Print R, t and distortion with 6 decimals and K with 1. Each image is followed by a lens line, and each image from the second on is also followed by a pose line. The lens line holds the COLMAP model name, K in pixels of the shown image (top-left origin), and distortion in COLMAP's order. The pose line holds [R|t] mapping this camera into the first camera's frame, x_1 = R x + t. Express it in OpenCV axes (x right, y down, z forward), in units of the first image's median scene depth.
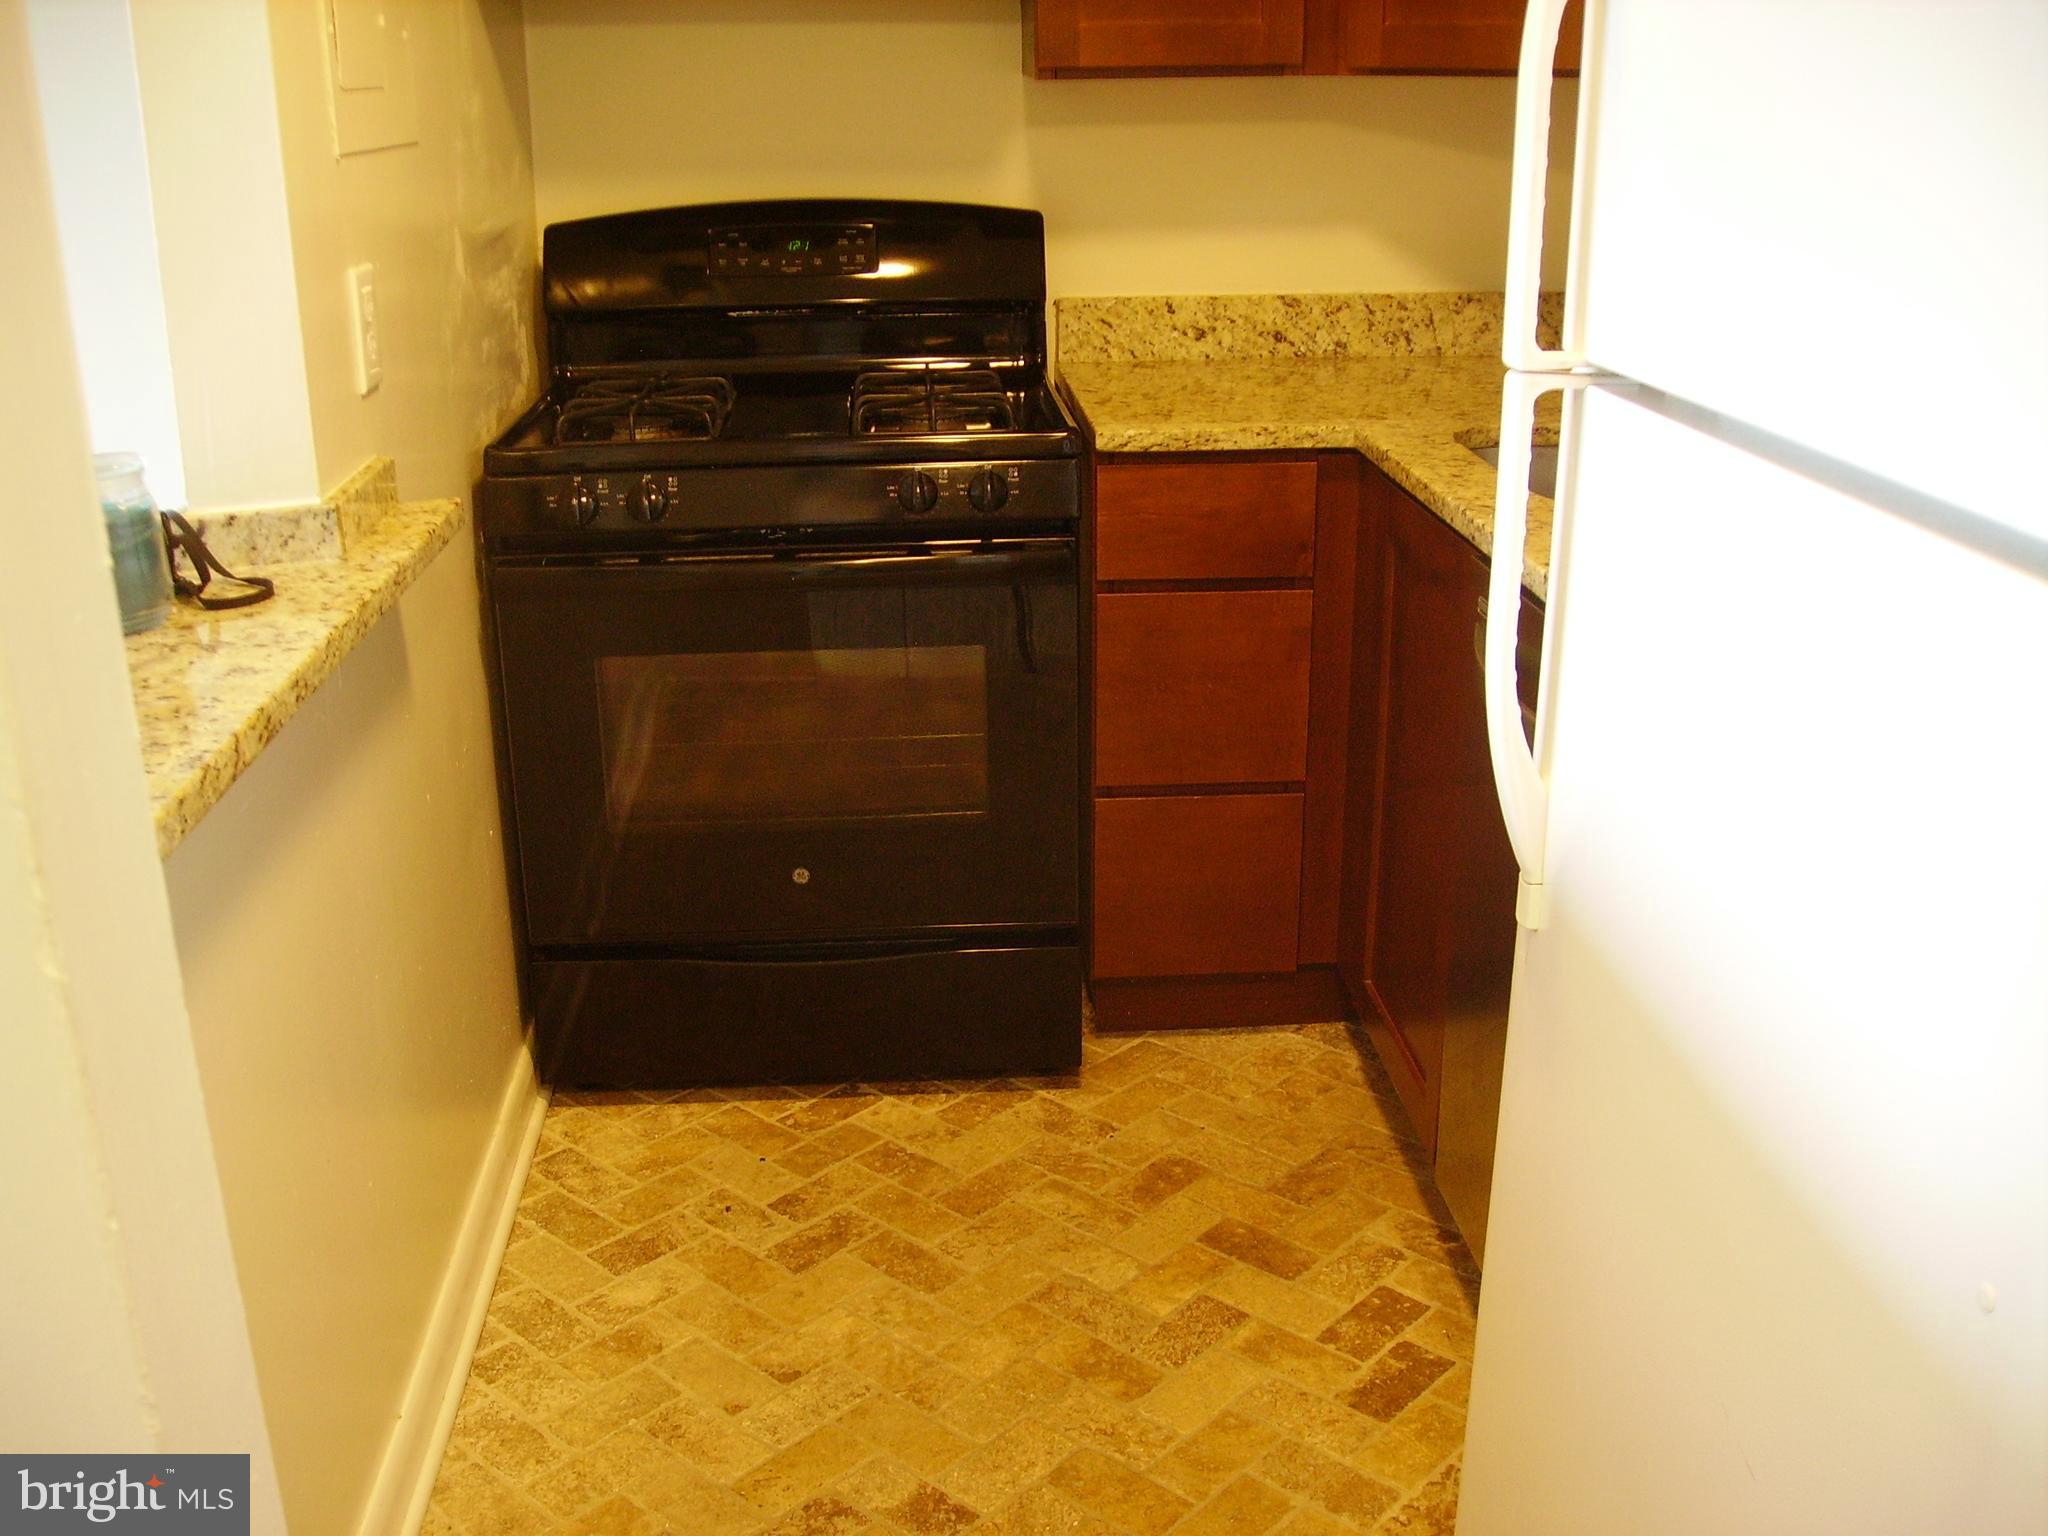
lens RADIAL K [[2039.1, 0, 985.8], [0, 2039.1, 772.6], [0, 0, 1]] dist [-0.149860, 0.077191]
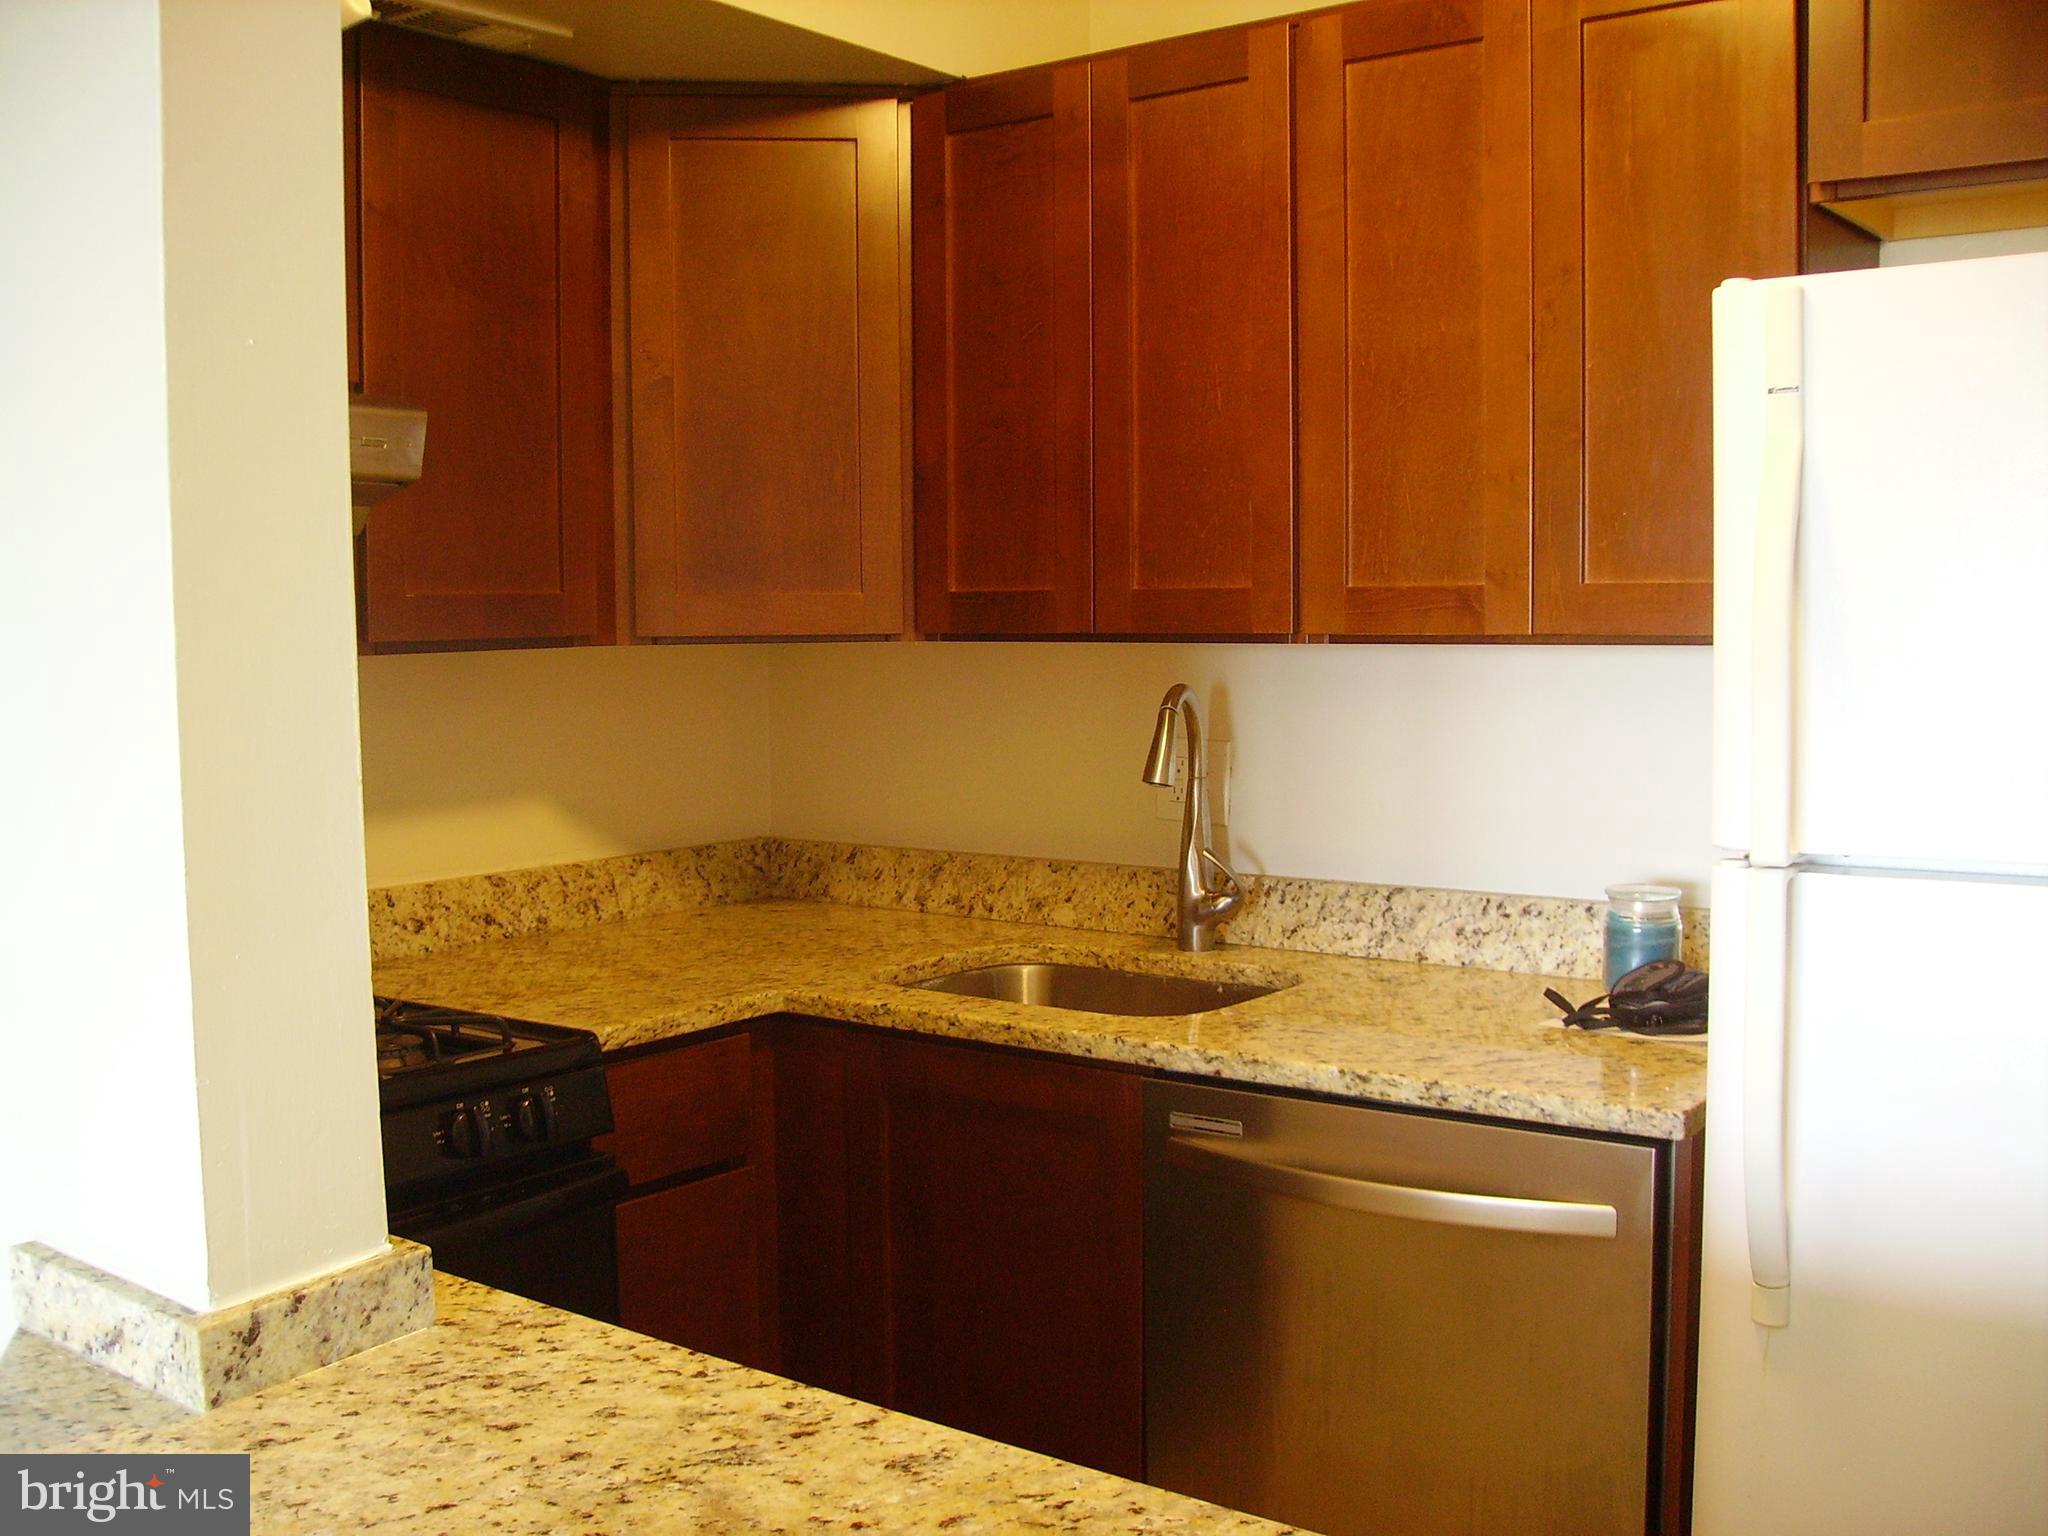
lens RADIAL K [[2039.1, 0, 985.8], [0, 2039.1, 772.6], [0, 0, 1]] dist [-0.149860, 0.077191]
pose [[0.655099, -0.051249, 0.753803, -0.405545], [0.254465, 0.954374, -0.156261, -0.076594], [-0.711402, 0.294183, 0.638251, 0.221799]]
